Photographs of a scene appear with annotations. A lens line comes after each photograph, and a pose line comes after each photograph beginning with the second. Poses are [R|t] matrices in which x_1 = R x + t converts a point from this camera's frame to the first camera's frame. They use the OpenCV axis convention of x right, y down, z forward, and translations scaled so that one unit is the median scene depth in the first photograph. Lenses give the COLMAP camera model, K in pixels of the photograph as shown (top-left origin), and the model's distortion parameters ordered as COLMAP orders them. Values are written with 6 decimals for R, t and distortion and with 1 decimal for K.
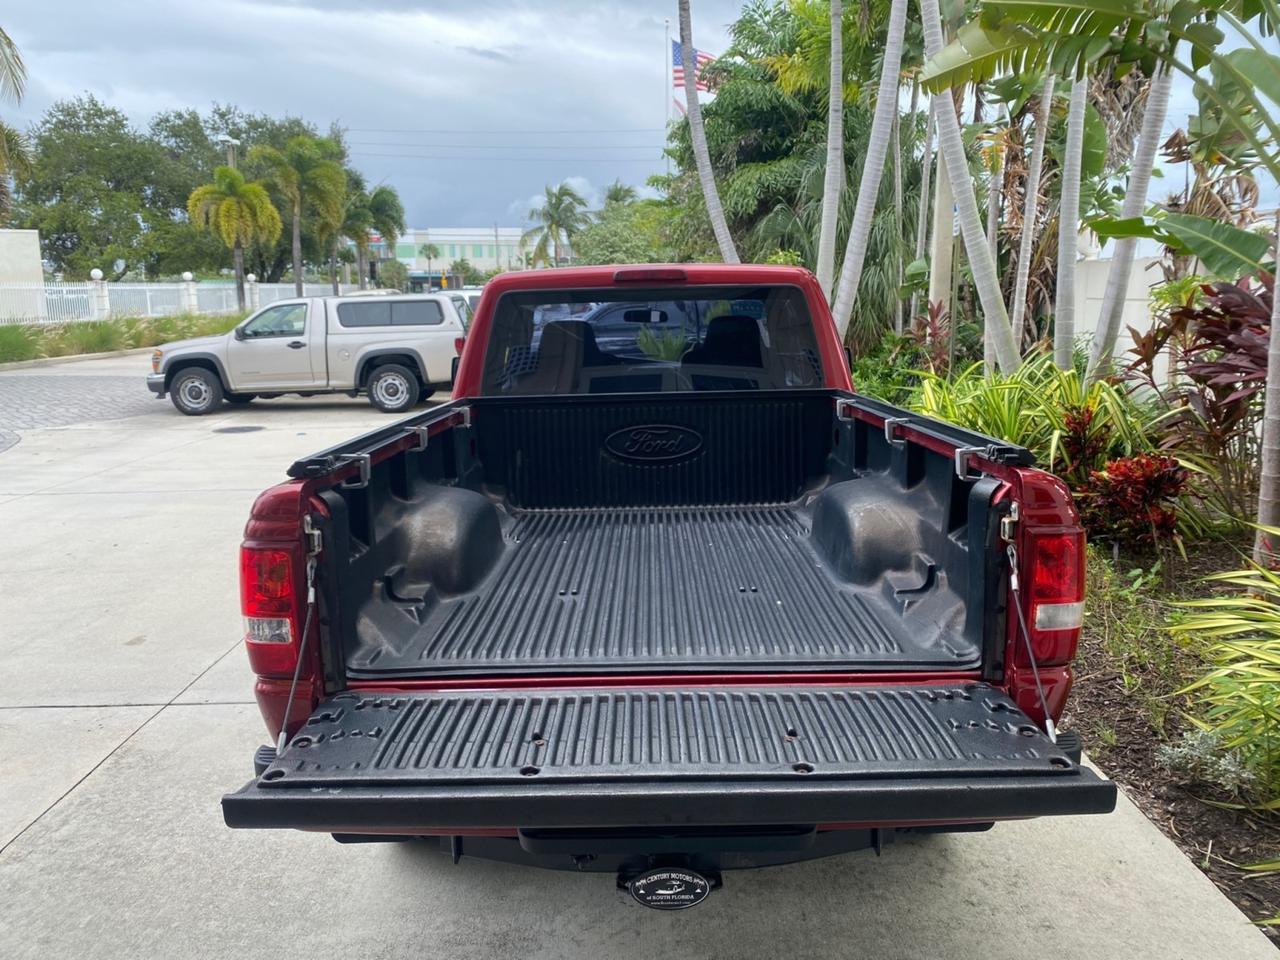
lens RADIAL K [[985.6, 0, 641.6], [0, 985.6, 475.6], [0, 0, 1]] dist [0.023800, -0.023145]
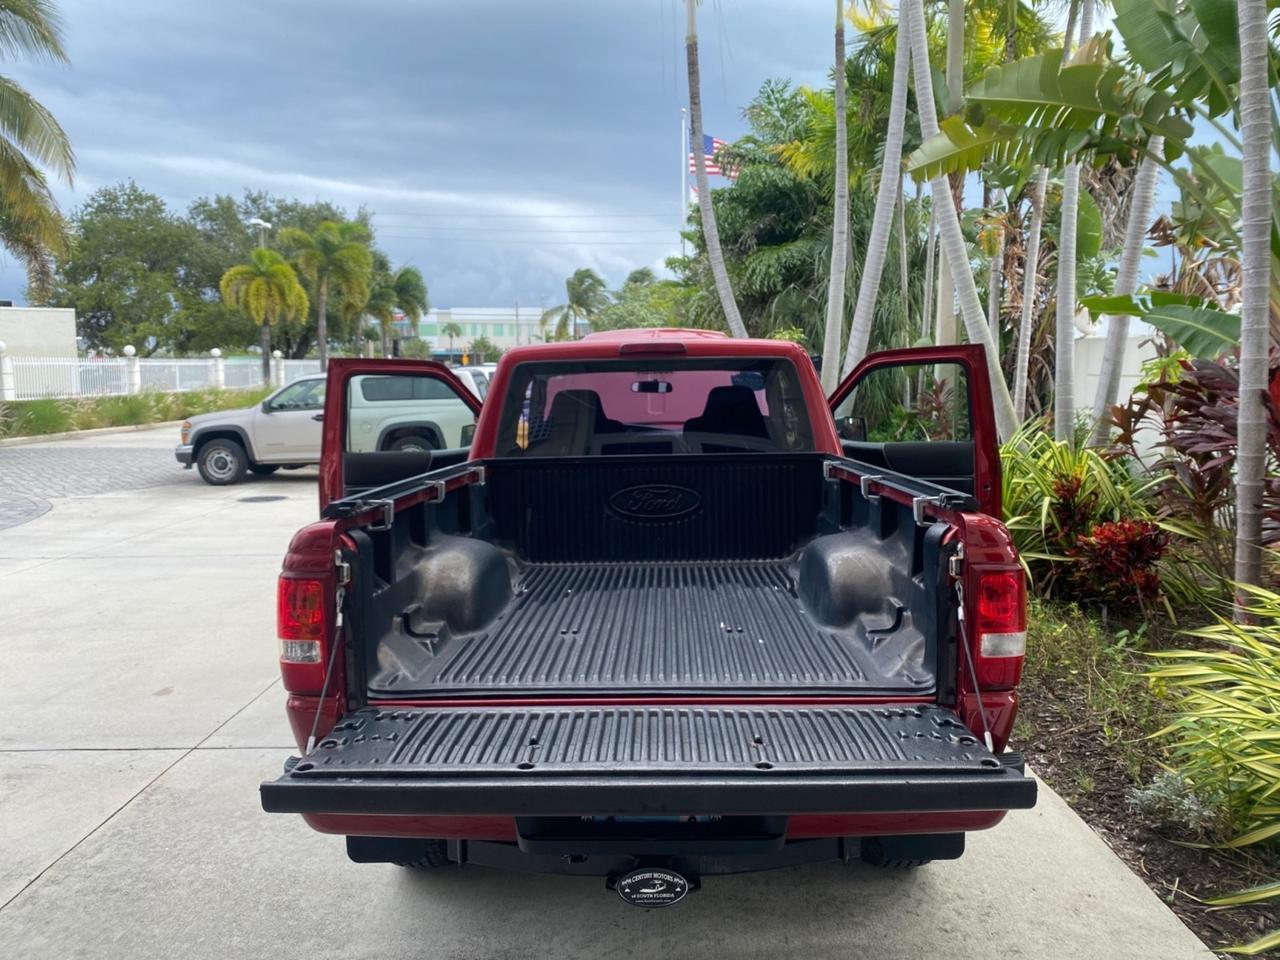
lens RADIAL K [[985.6, 0, 640.2], [0, 985.6, 475.6], [0, 0, 1]] dist [0.023800, -0.023145]
pose [[0.999814, 0.004791, -0.018675, 0.008720], [-0.006210, 0.997035, -0.076696, 0.010826], [0.018253, 0.076798, 0.996880, -0.037491]]
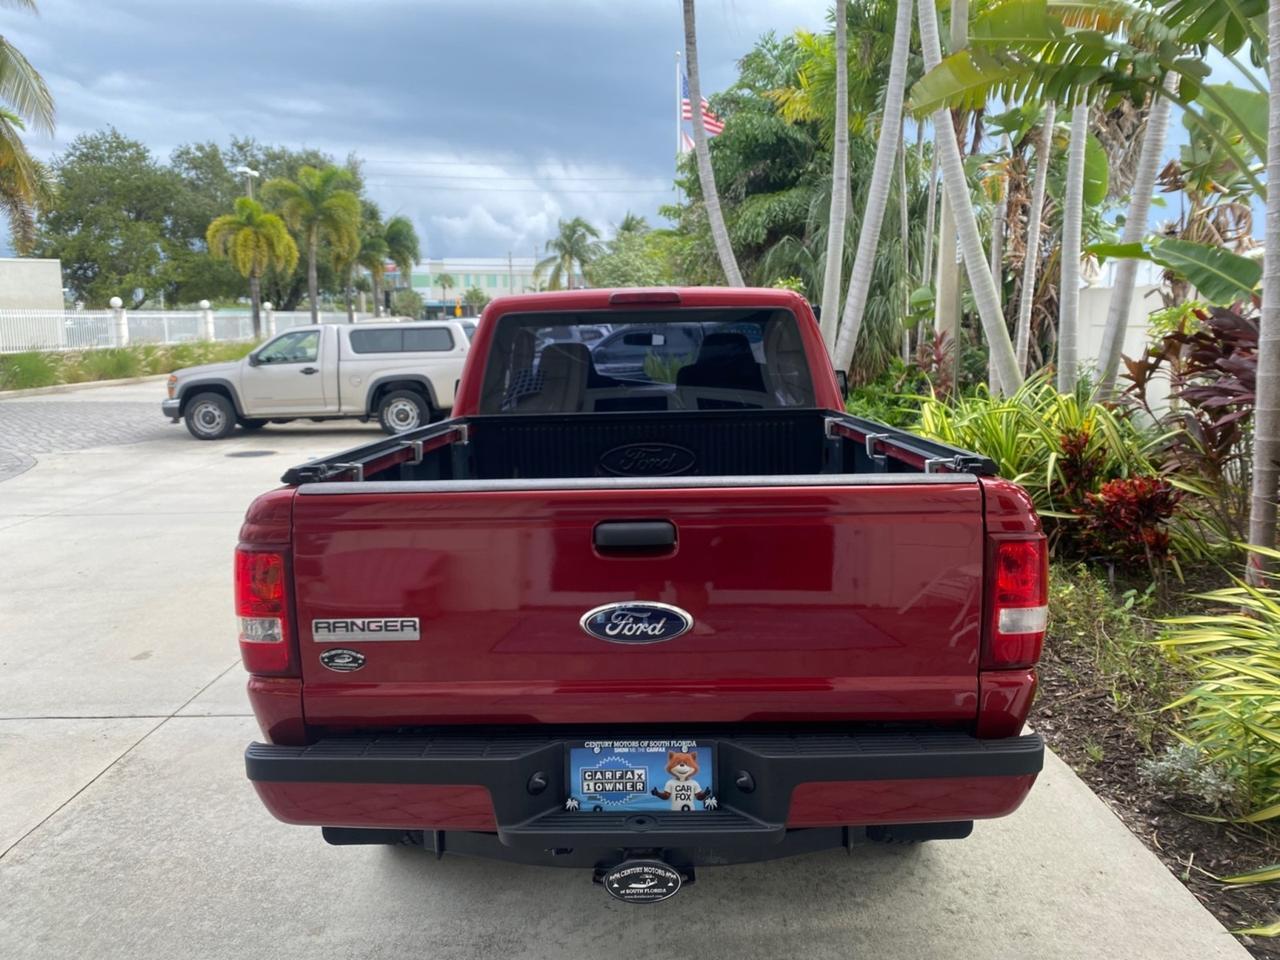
lens RADIAL K [[985.6, 0, 639.9], [0, 985.6, 474.2], [0, 0, 1]] dist [0.023800, -0.023145]
pose [[0.999892, 0.003202, -0.014326, 0.010206], [-0.003631, 0.999542, -0.030033, 0.006076], [0.014224, 0.030082, 0.999446, -0.011383]]
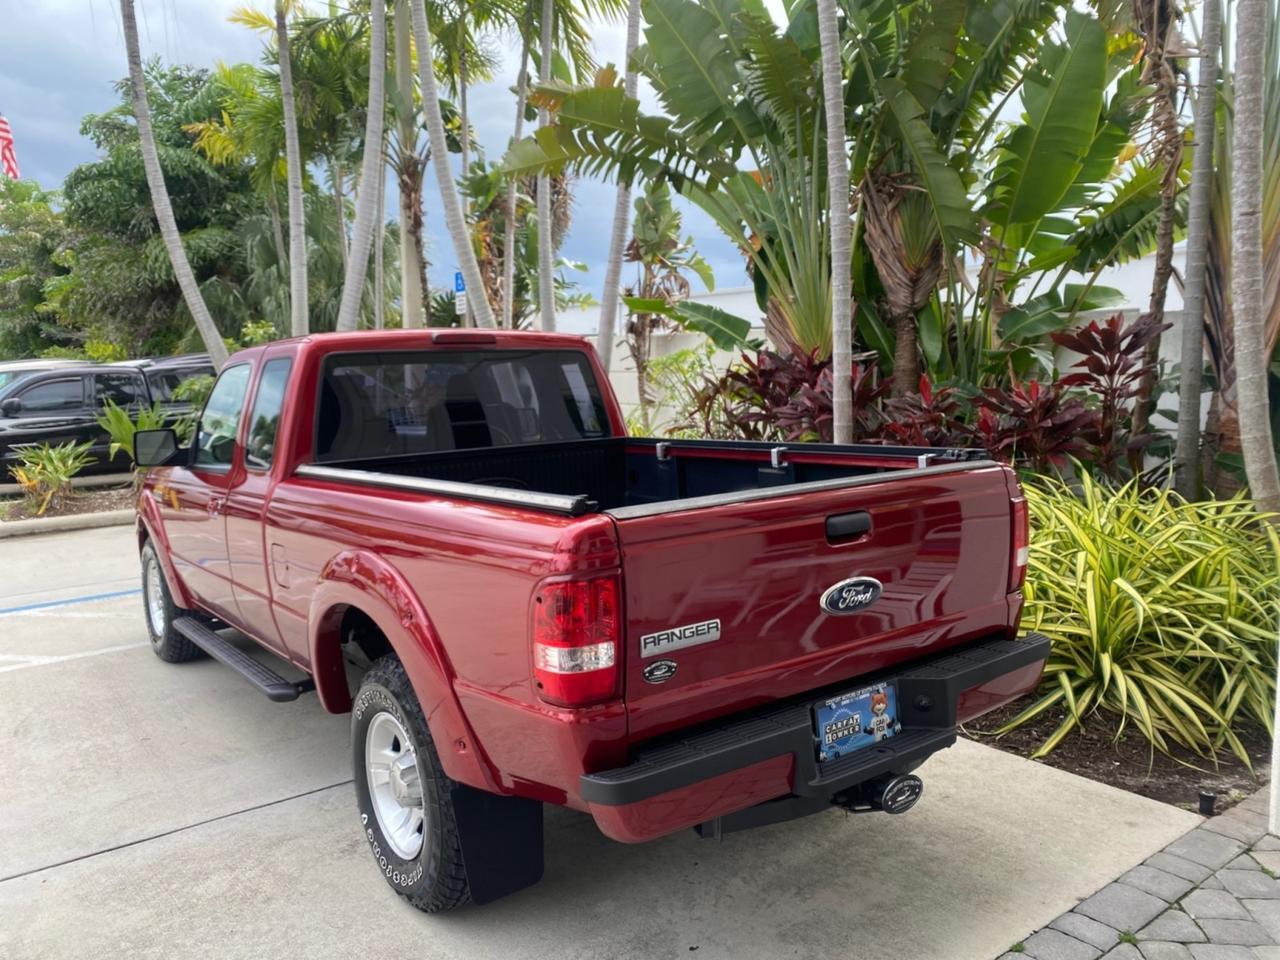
lens RADIAL K [[985.6, 0, 636.8], [0, 985.6, 478.2], [0, 0, 1]] dist [0.023800, -0.023145]
pose [[0.802583, -0.068152, 0.592635, -0.261797], [0.112738, 0.992879, -0.038497, 0.003710], [-0.585791, 0.097709, 0.804551, 0.030680]]
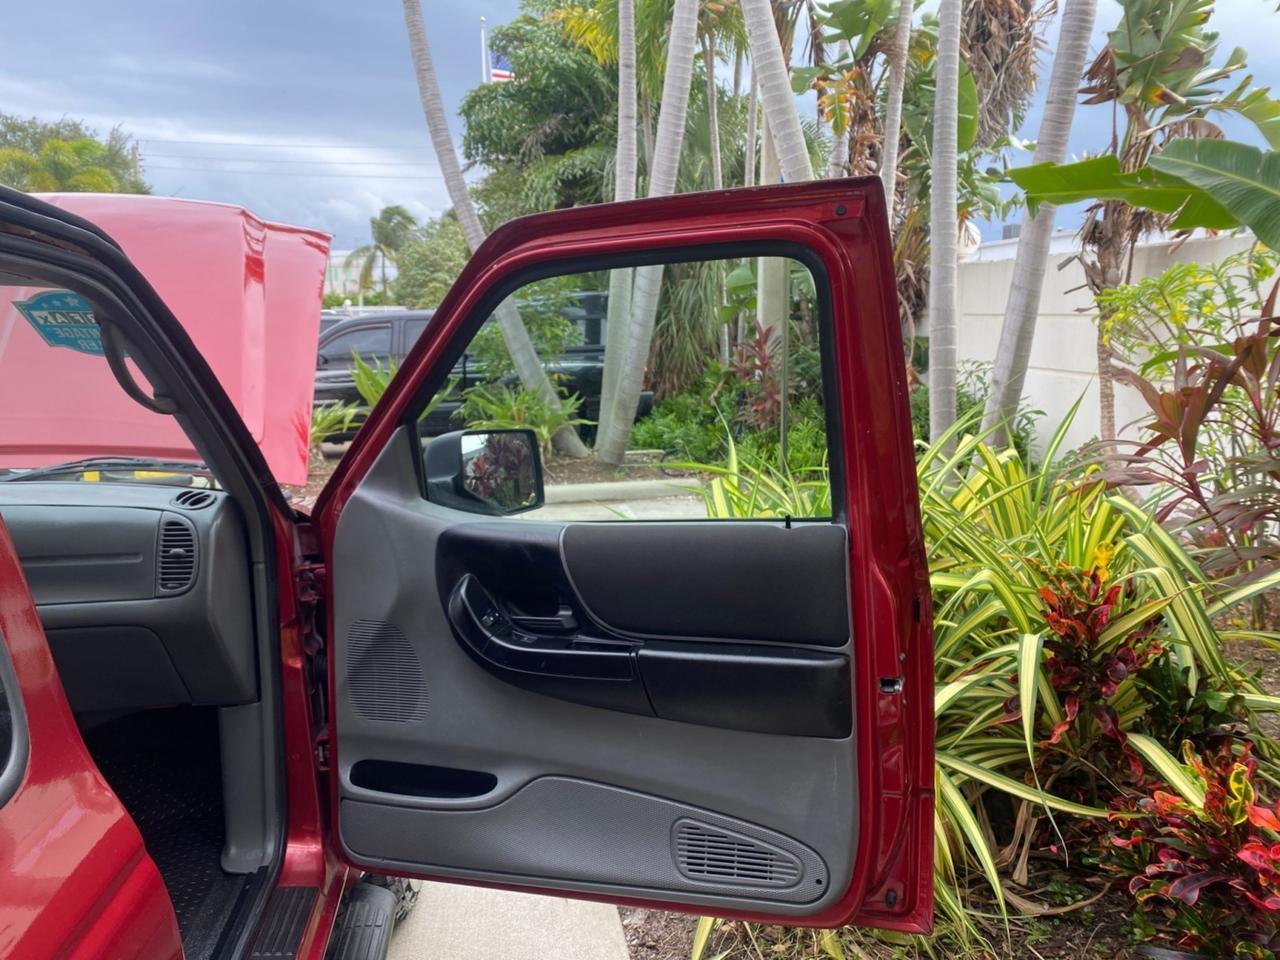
lens RADIAL K [[985.6, 0, 641.0], [0, 985.6, 472.0], [0, 0, 1]] dist [0.023800, -0.023145]
pose [[0.989702, -0.026720, 0.140629, 0.171911], [0.030688, 0.999187, -0.026130, -0.081451], [-0.139816, 0.030176, 0.989718, 0.499725]]
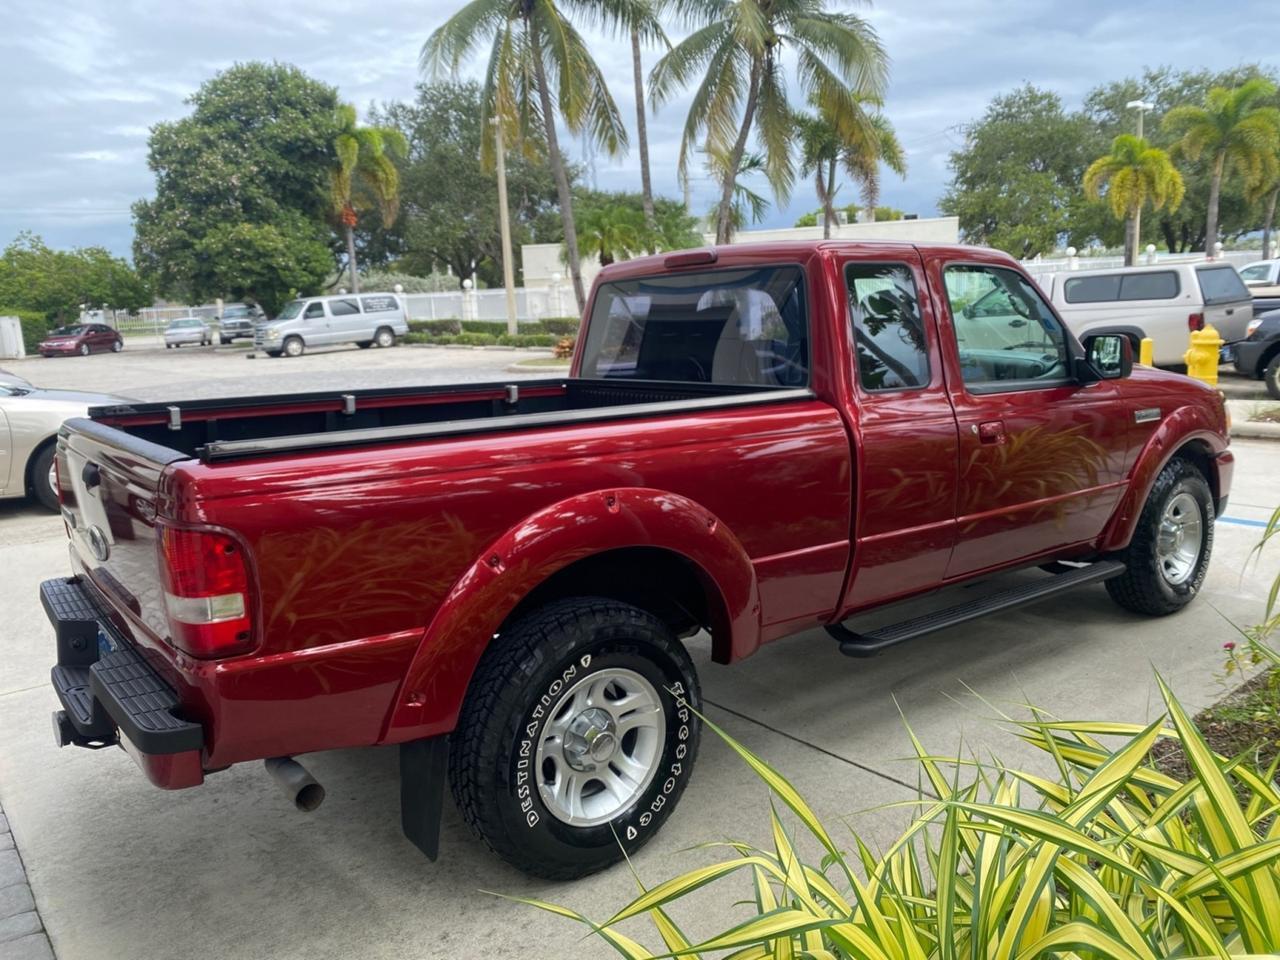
lens RADIAL K [[985.6, 0, 647.3], [0, 985.6, 480.8], [0, 0, 1]] dist [0.023800, -0.023145]
pose [[0.608279, 0.129096, -0.783154, 0.414713], [-0.104853, 0.991107, 0.081935, -0.033734], [0.786767, 0.032277, 0.616406, 0.206409]]
